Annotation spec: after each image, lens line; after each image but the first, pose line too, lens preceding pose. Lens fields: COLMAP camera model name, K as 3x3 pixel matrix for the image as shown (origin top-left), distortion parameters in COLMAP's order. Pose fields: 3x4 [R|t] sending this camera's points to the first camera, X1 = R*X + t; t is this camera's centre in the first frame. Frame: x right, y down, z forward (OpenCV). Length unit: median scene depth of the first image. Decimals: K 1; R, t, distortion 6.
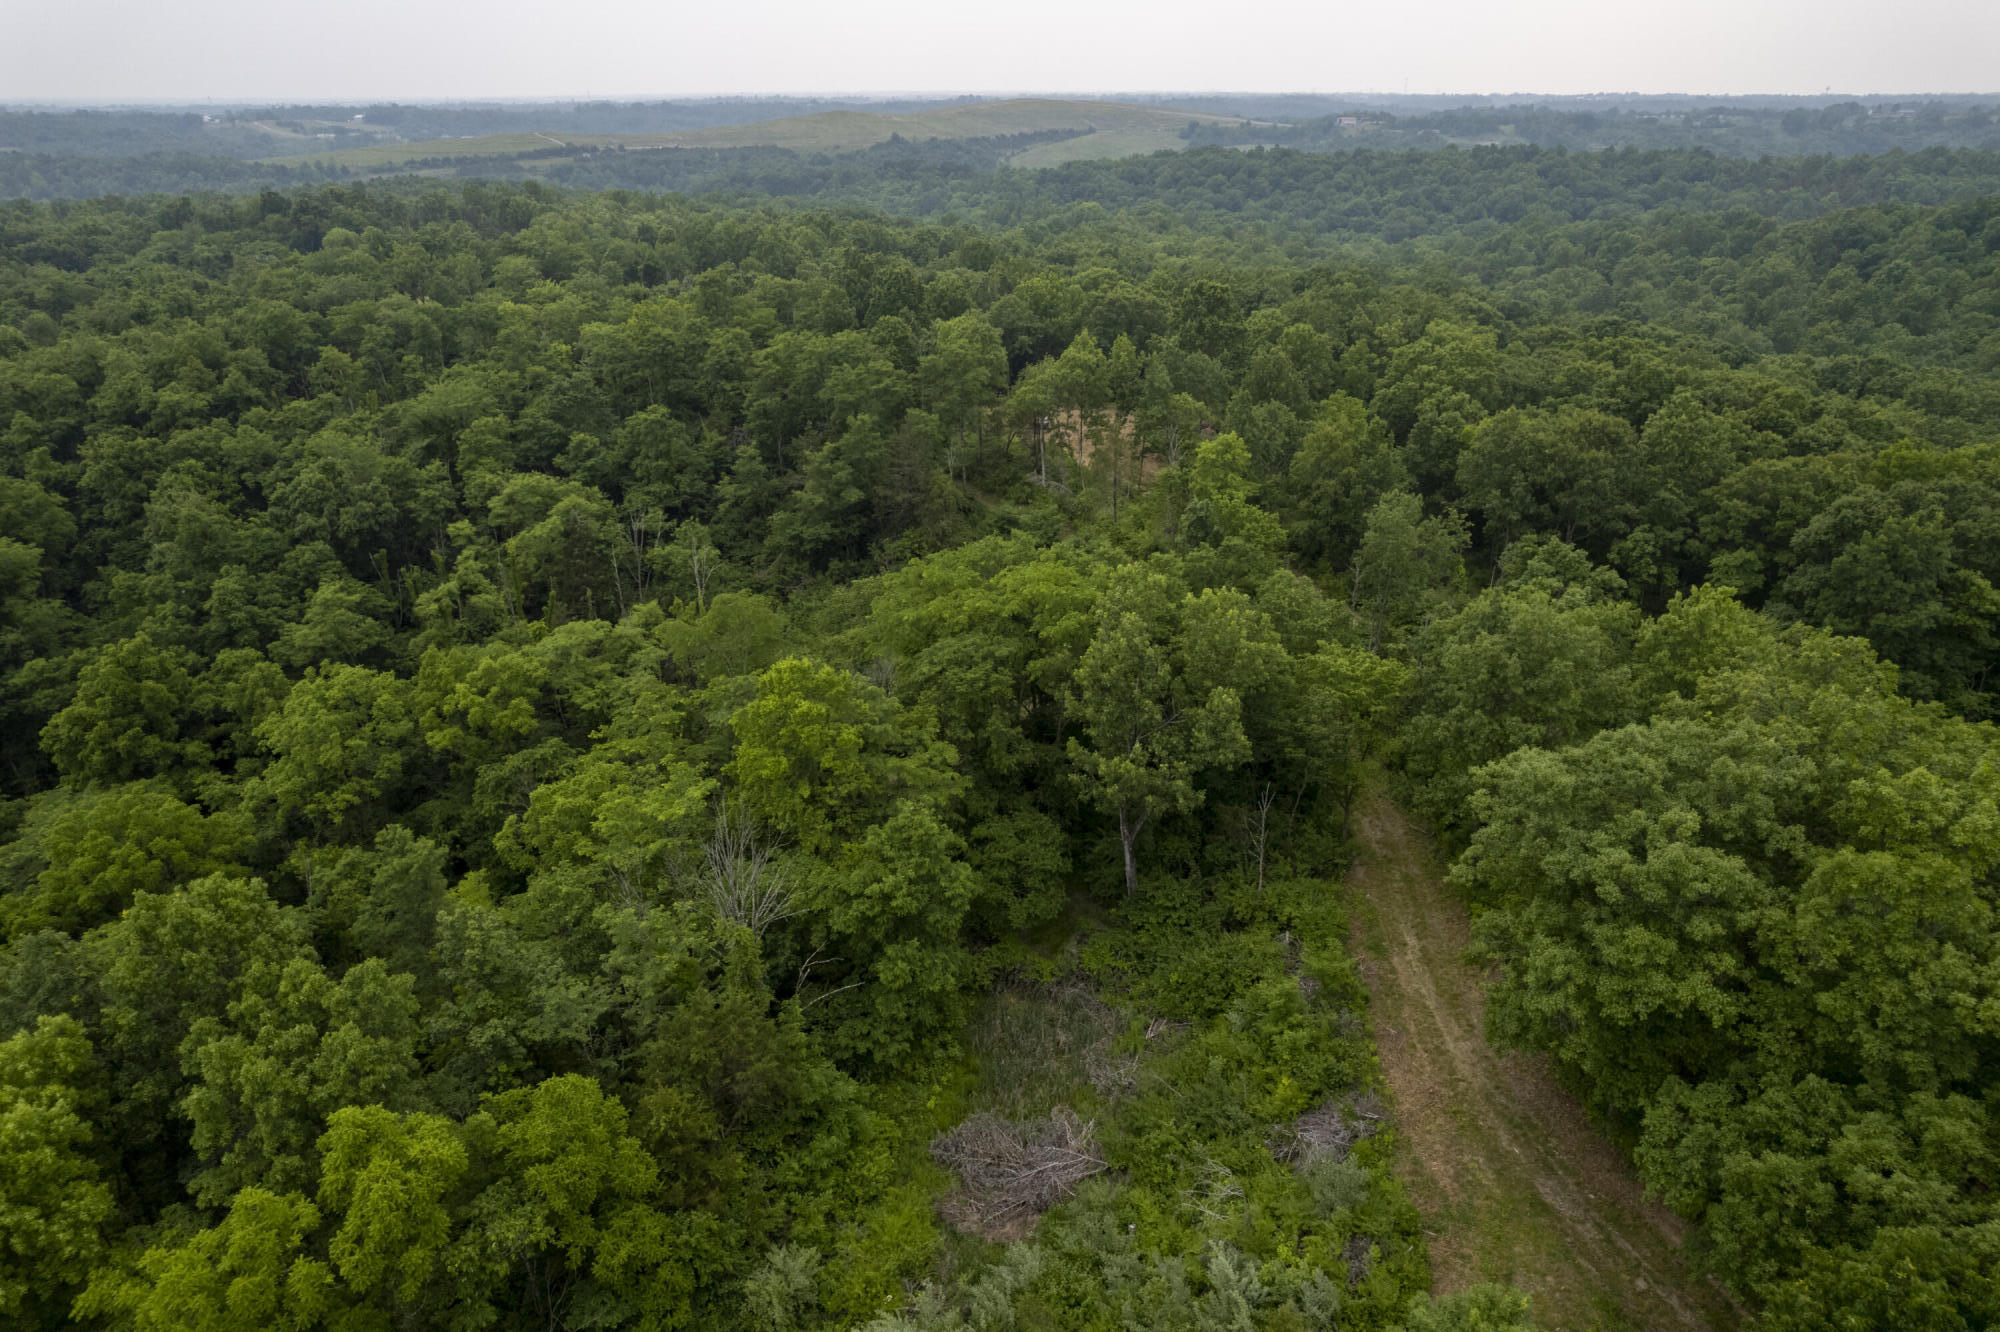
lens RADIAL K [[1273.0, 0, 1000.1], [0, 1273.0, 685.9], [0, 0, 1]] dist [-0.087073, 0.077031]
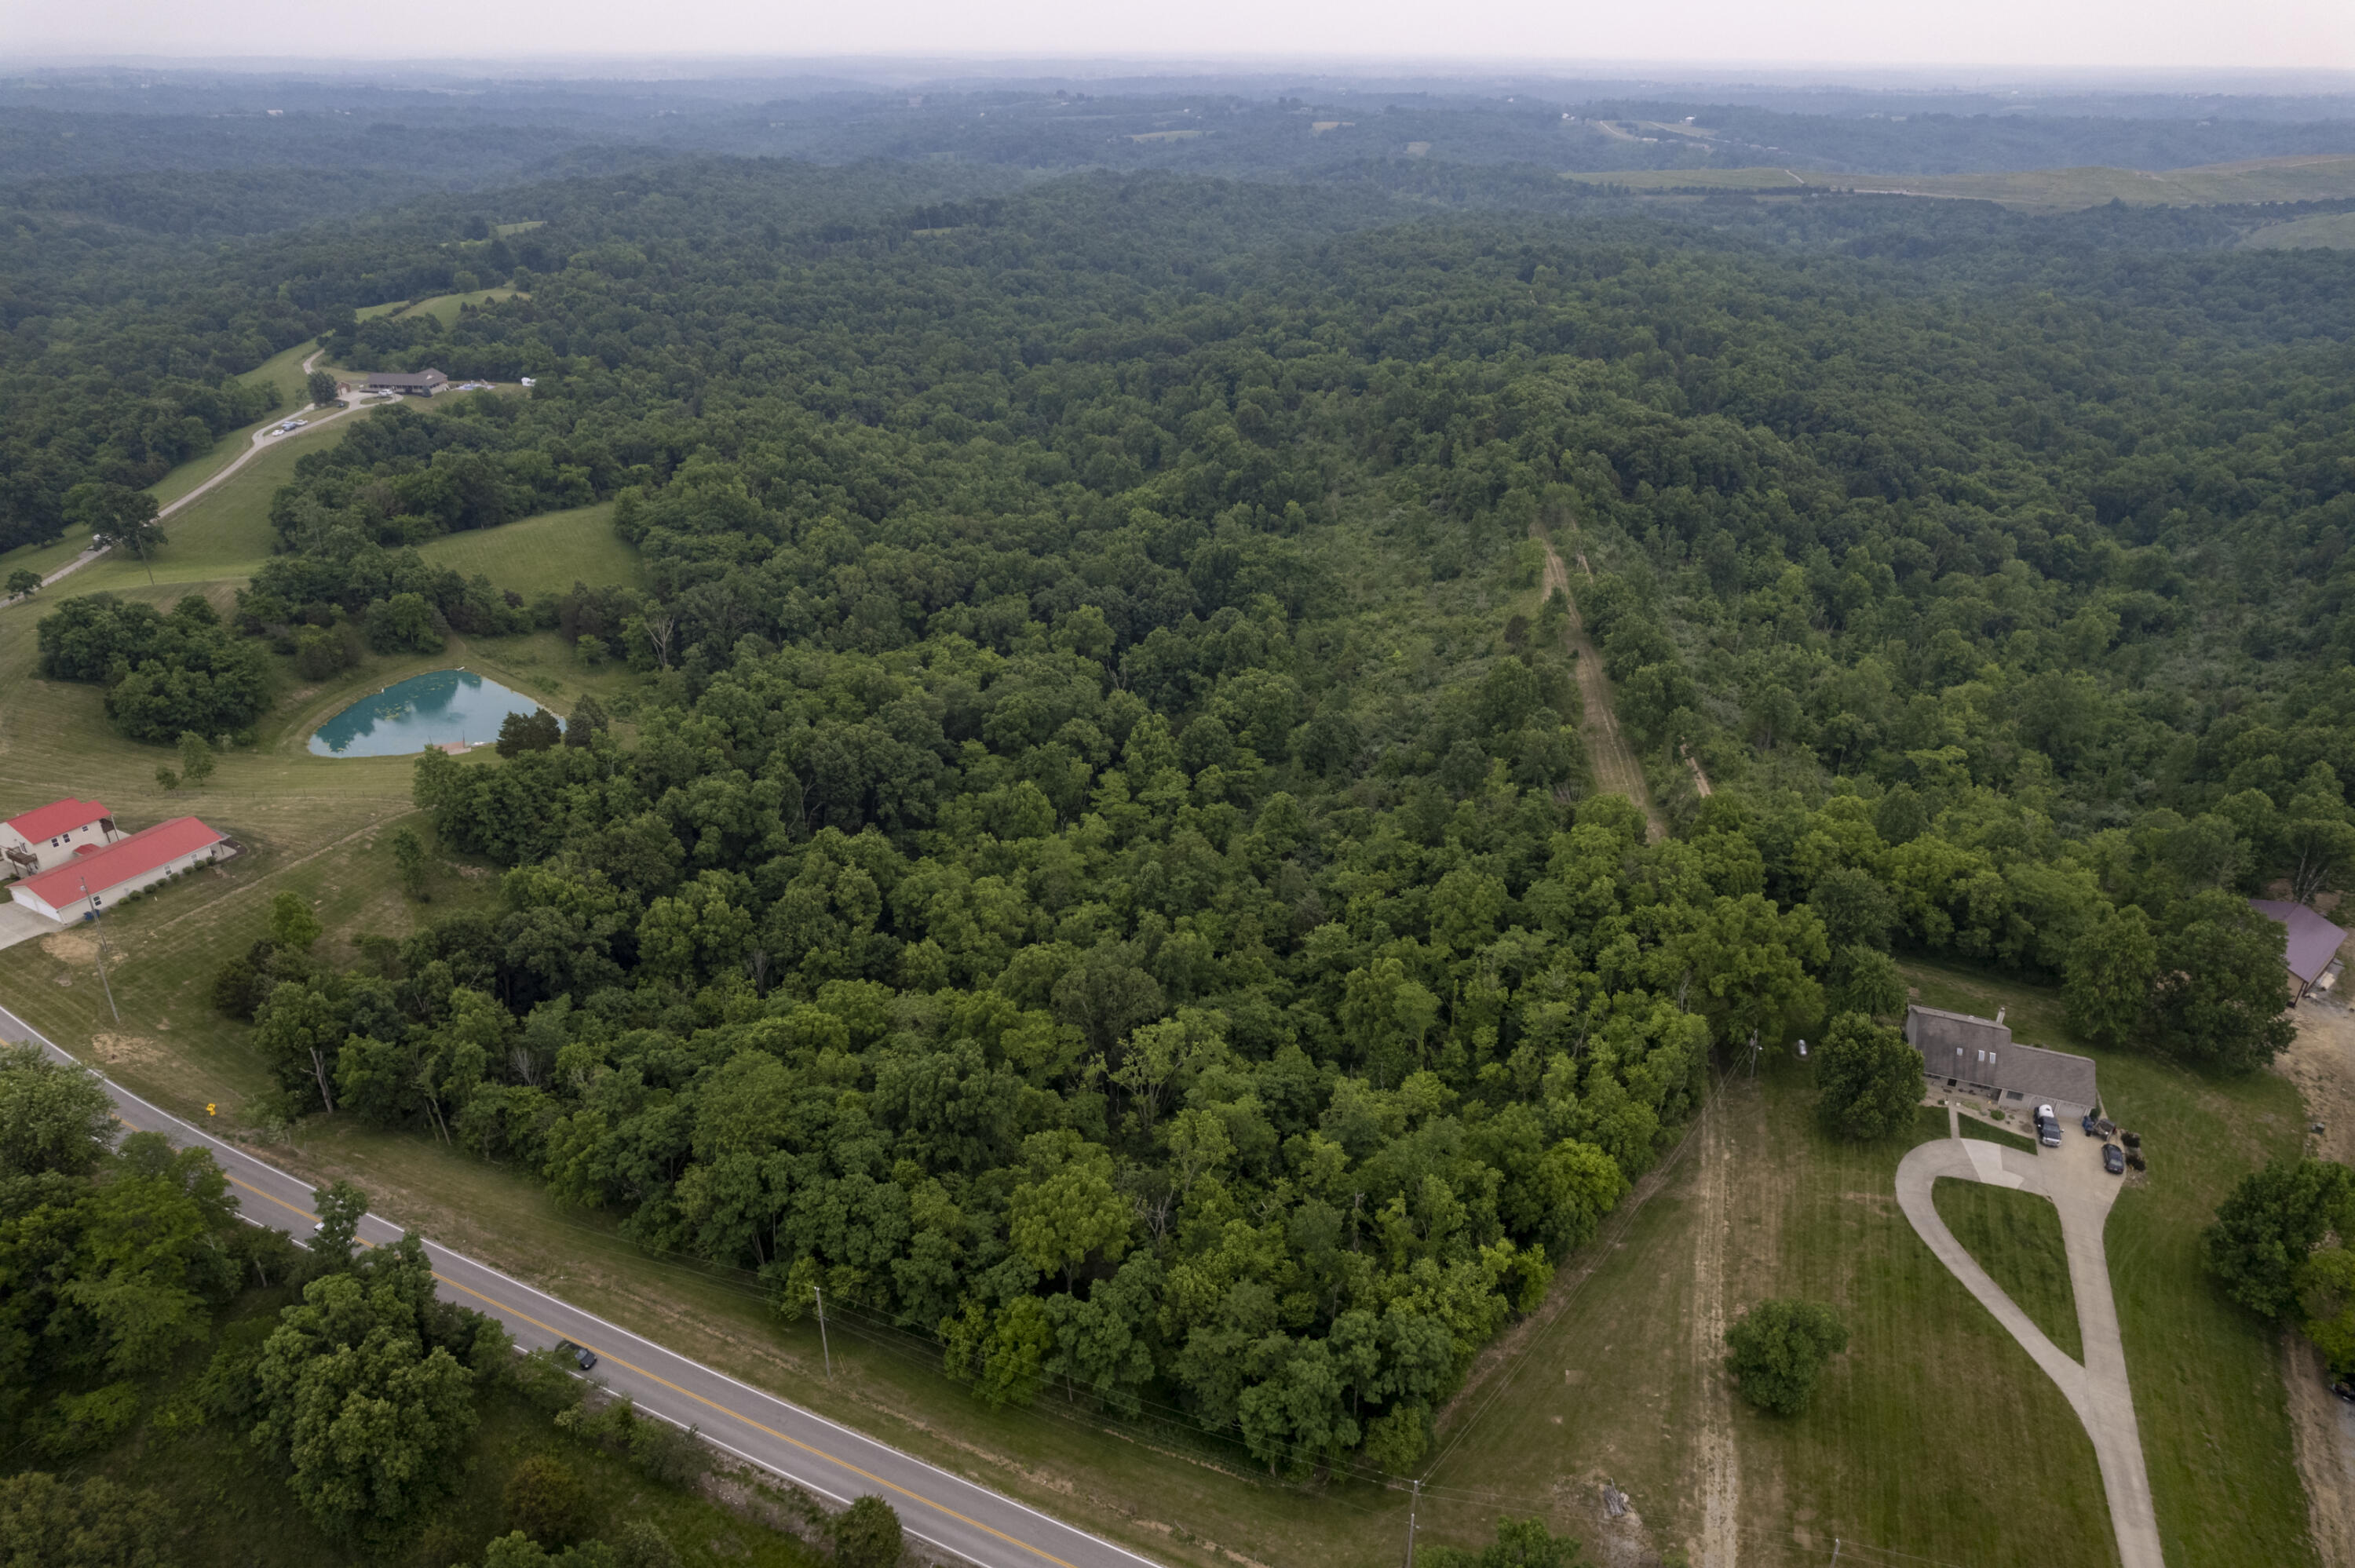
lens RADIAL K [[1498.8, 0, 1177.7], [0, 1498.8, 807.4], [0, 0, 1]] dist [-0.087073, 0.077031]
pose [[0.715005, 0.333533, -0.614429, 0.312585], [-0.311862, 0.938739, 0.146668, 0.121664], [0.625707, 0.086748, 0.775219, -0.457537]]
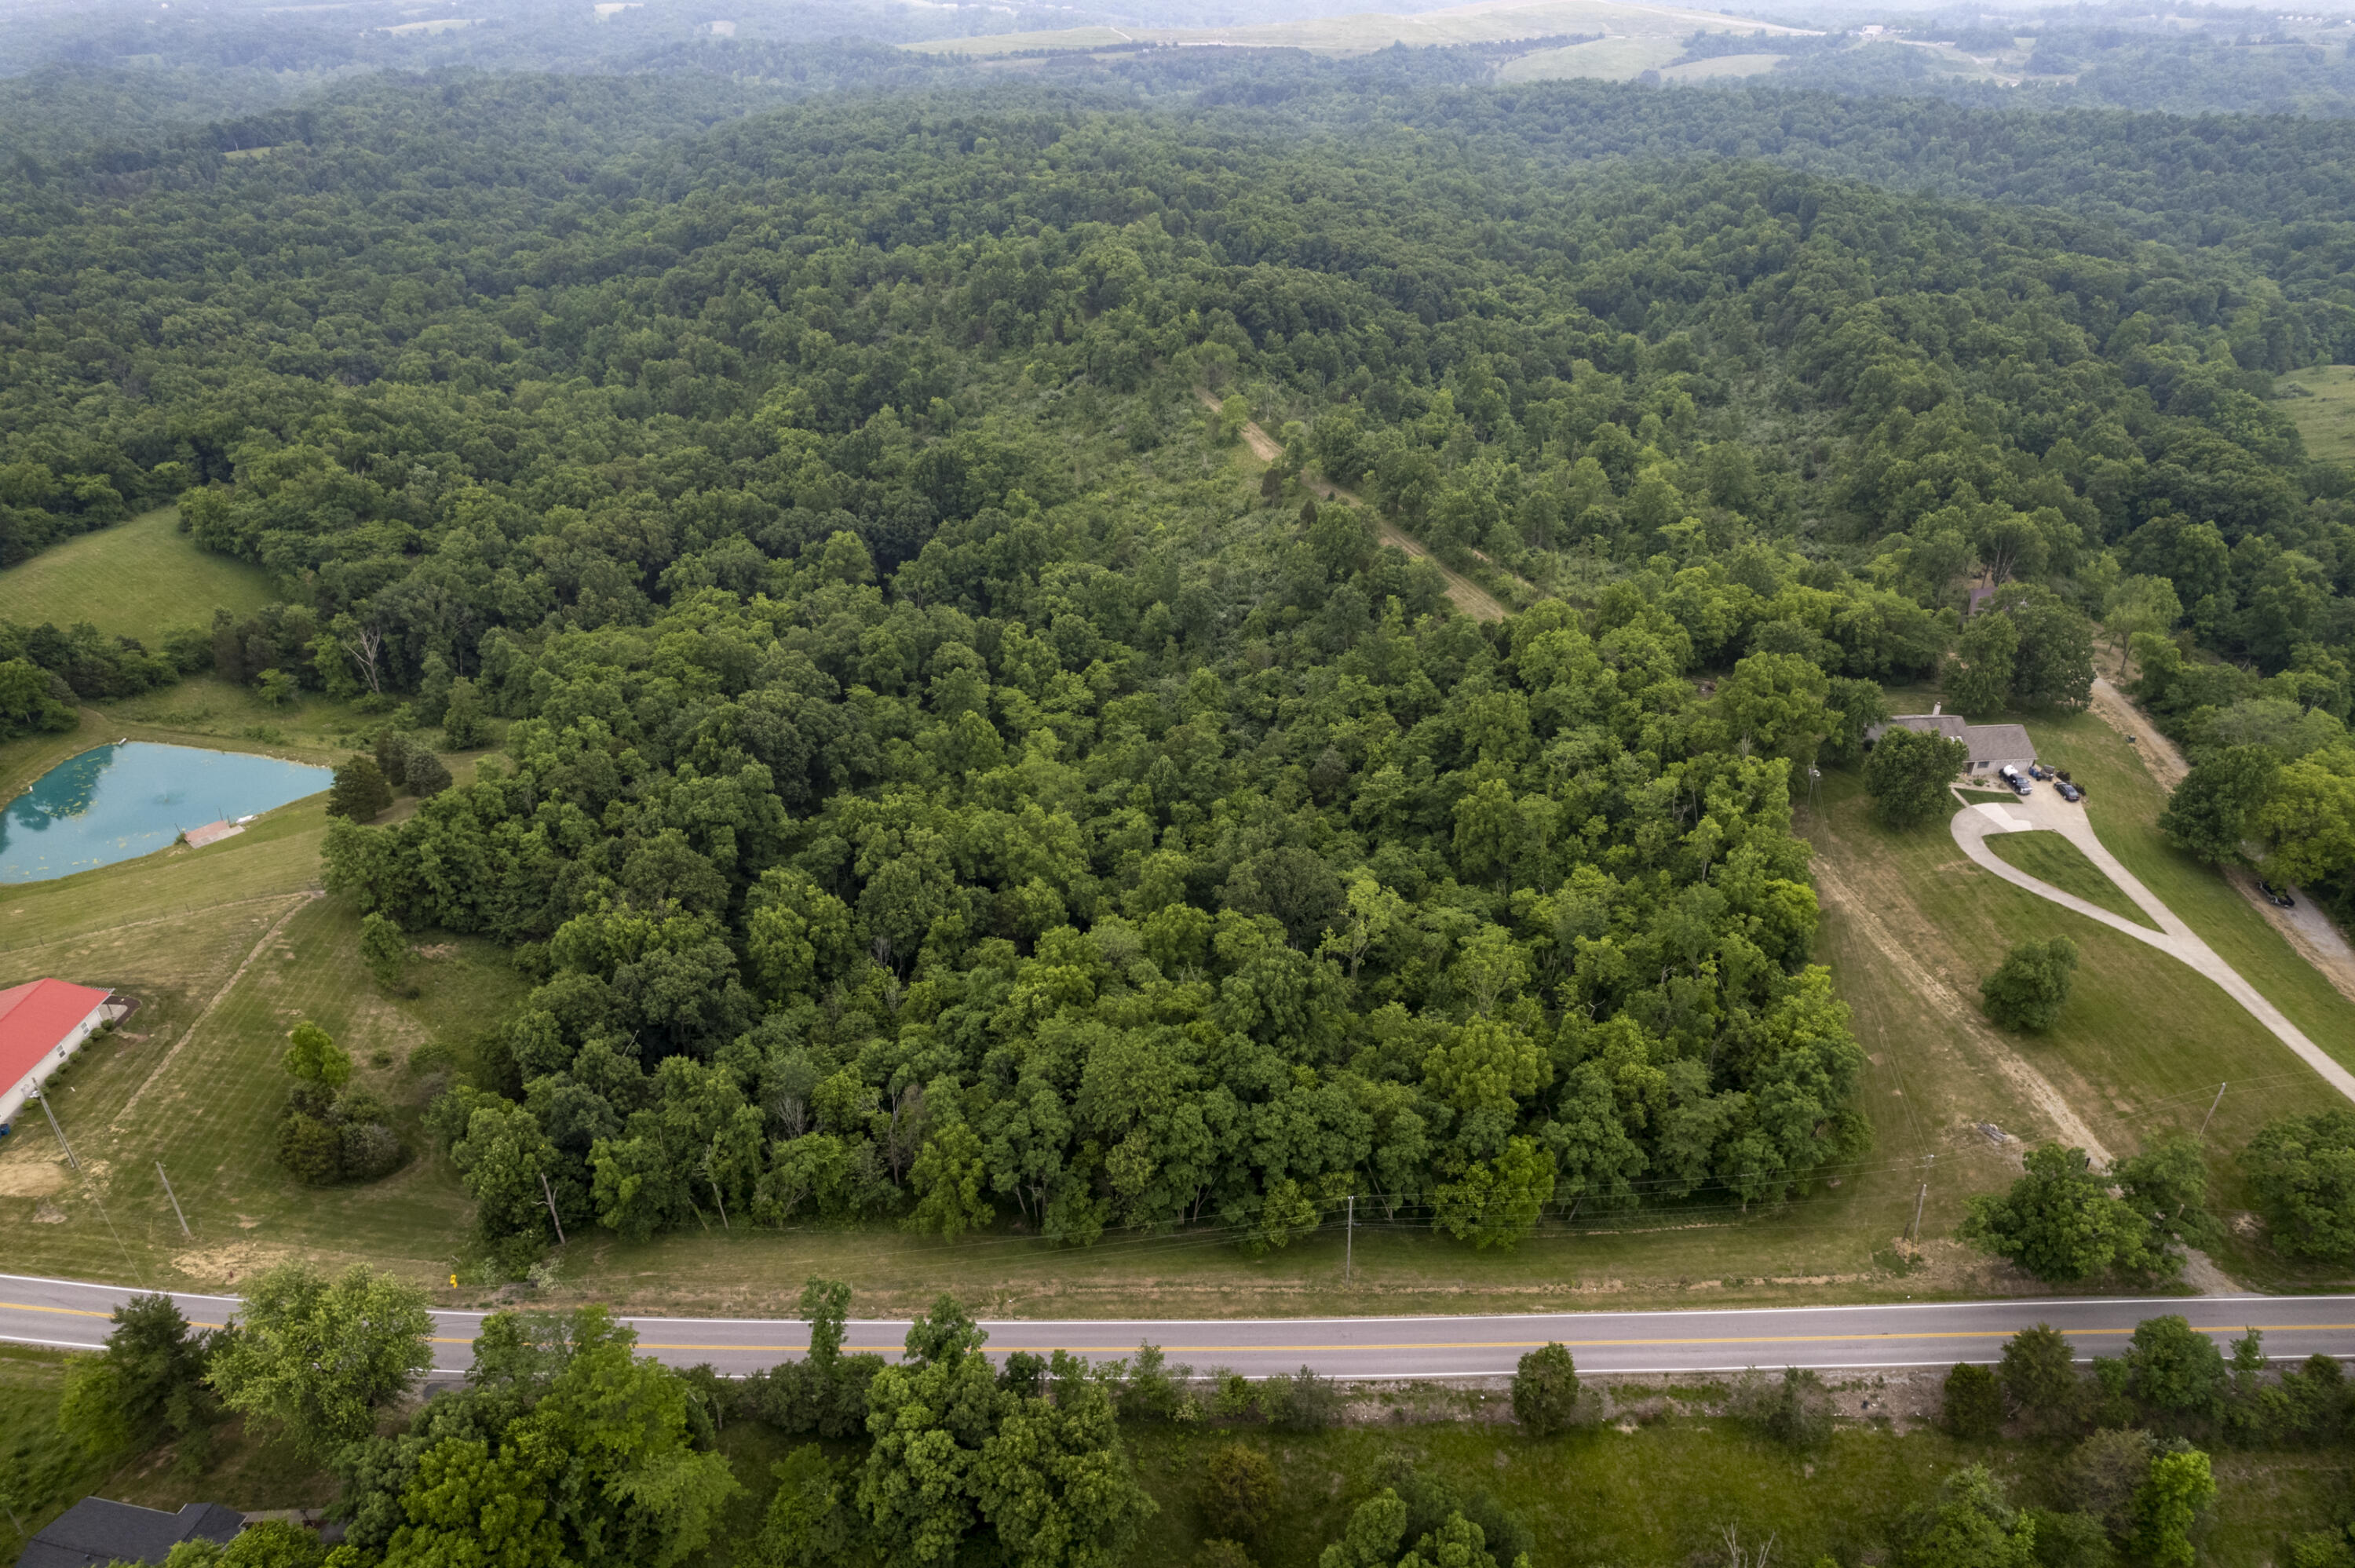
lens RADIAL K [[1498.8, 0, 1177.7], [0, 1498.8, 807.4], [0, 0, 1]] dist [-0.087073, 0.077031]
pose [[0.949977, 0.168687, -0.262846, 0.231681], [-0.140005, 0.982304, 0.124409, 0.144338], [0.279181, -0.081386, 0.956783, -0.502943]]
